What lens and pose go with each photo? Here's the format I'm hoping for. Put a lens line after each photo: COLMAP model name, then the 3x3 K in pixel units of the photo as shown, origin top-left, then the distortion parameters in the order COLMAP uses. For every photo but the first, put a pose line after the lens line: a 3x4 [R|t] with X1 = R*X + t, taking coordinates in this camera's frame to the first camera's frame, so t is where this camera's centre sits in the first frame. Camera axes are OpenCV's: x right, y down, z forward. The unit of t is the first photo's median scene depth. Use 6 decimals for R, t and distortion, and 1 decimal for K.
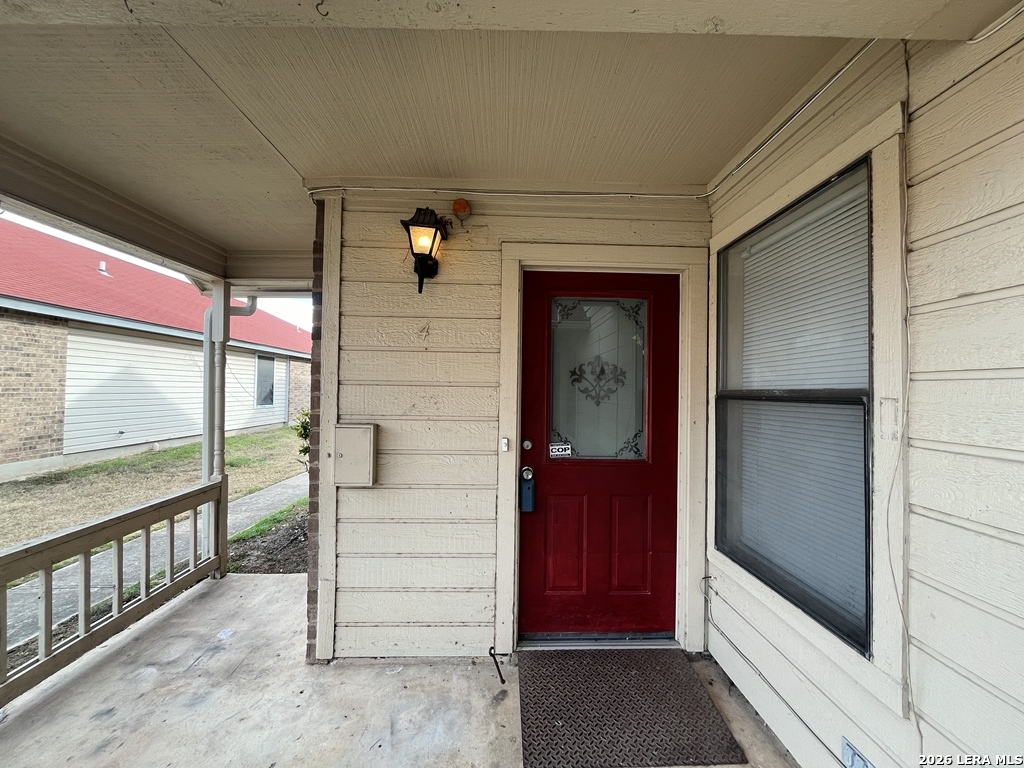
lens RADIAL K [[413.1, 0, 514.7], [0, 413.1, 385.0], [0, 0, 1]] dist [-0.001890, -0.000779]
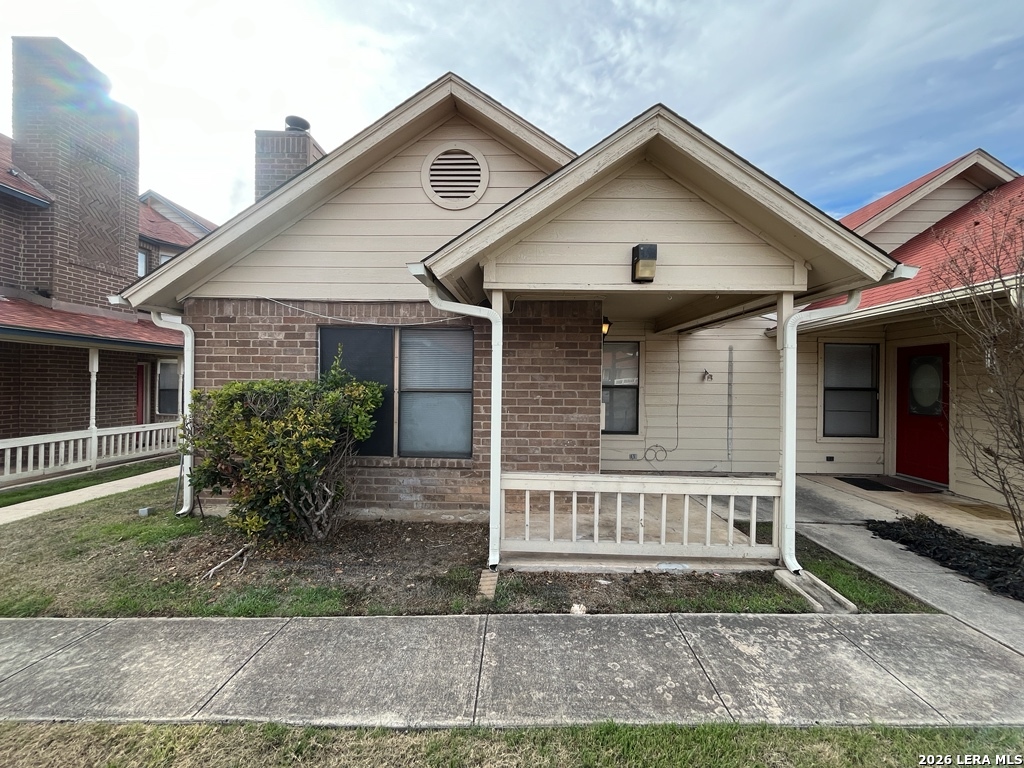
lens RADIAL K [[413.1, 0, 514.7], [0, 413.1, 385.0], [0, 0, 1]] dist [-0.001890, -0.000779]
pose [[0.055151, -0.017520, 0.998324, -2.671899], [-0.022454, 0.999571, 0.018782, -0.034783], [-0.998226, -0.023452, 0.054734, 1.335116]]
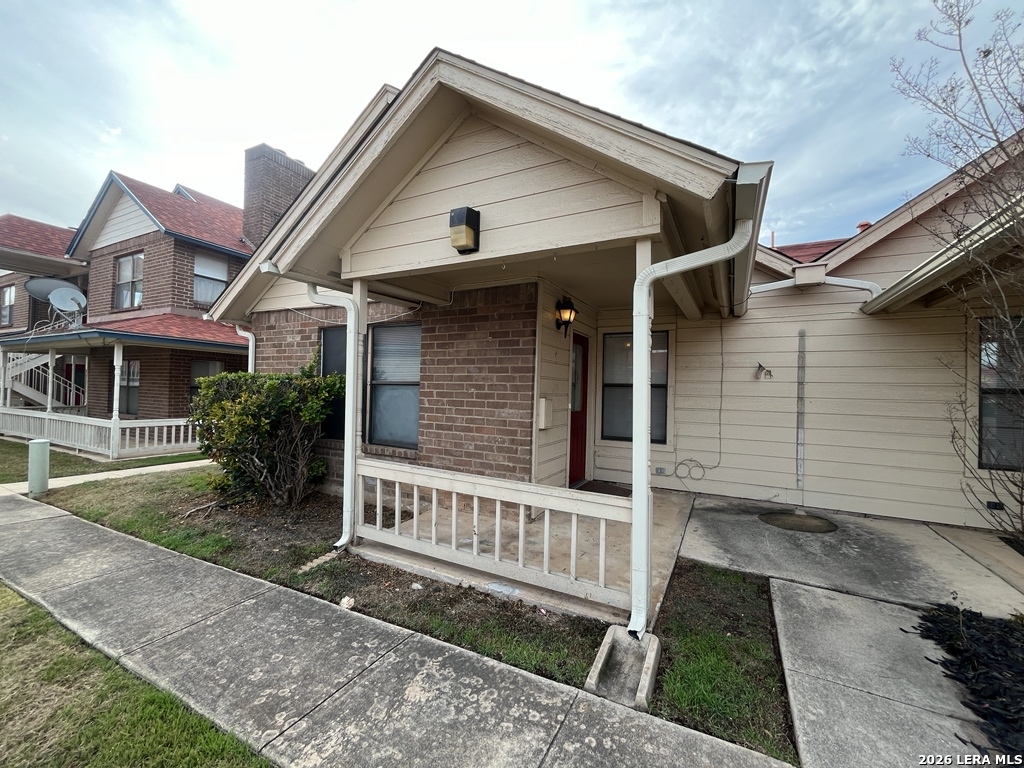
lens RADIAL K [[413.1, 0, 514.7], [0, 413.1, 385.0], [0, 0, 1]] dist [-0.001890, -0.000779]
pose [[0.492613, 0.007639, 0.870215, -2.194015], [-0.028530, 0.999566, 0.007376, 0.019380], [-0.869781, -0.028460, 0.492617, 0.131857]]
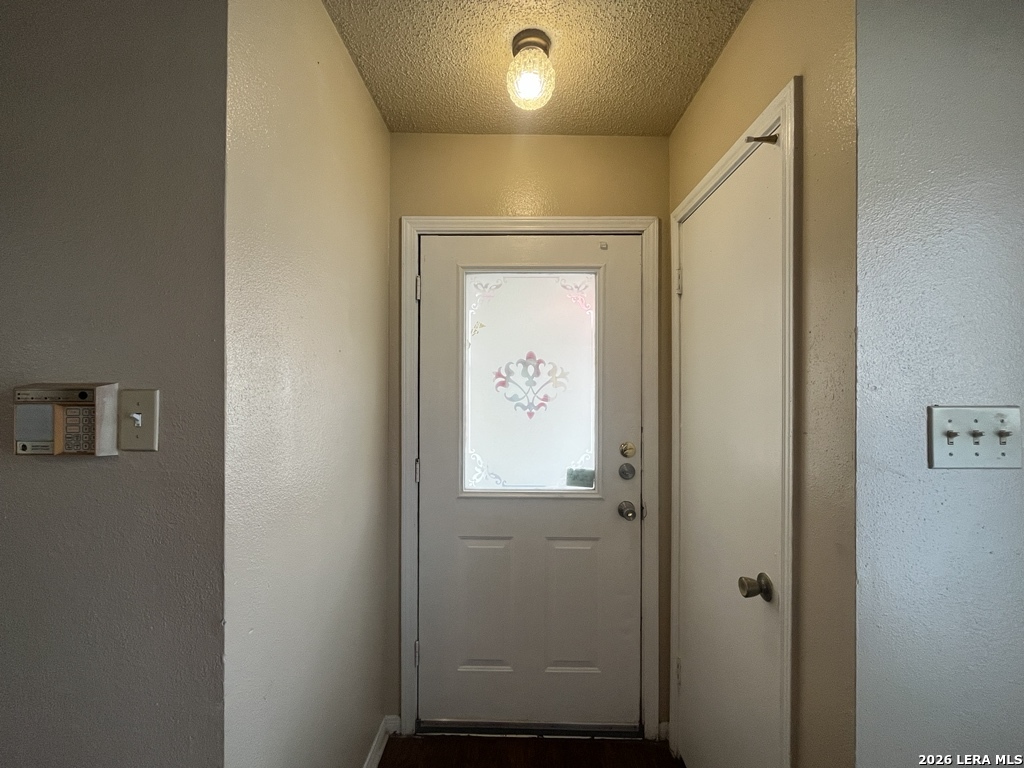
lens RADIAL K [[413.1, 0, 514.7], [0, 413.1, 385.0], [0, 0, 1]] dist [-0.001890, -0.000779]
pose [[0.998911, -0.009962, -0.045583, 0.219780], [0.010361, 0.999910, 0.008537, -0.017397], [0.045494, -0.009000, 0.998924, 0.268238]]
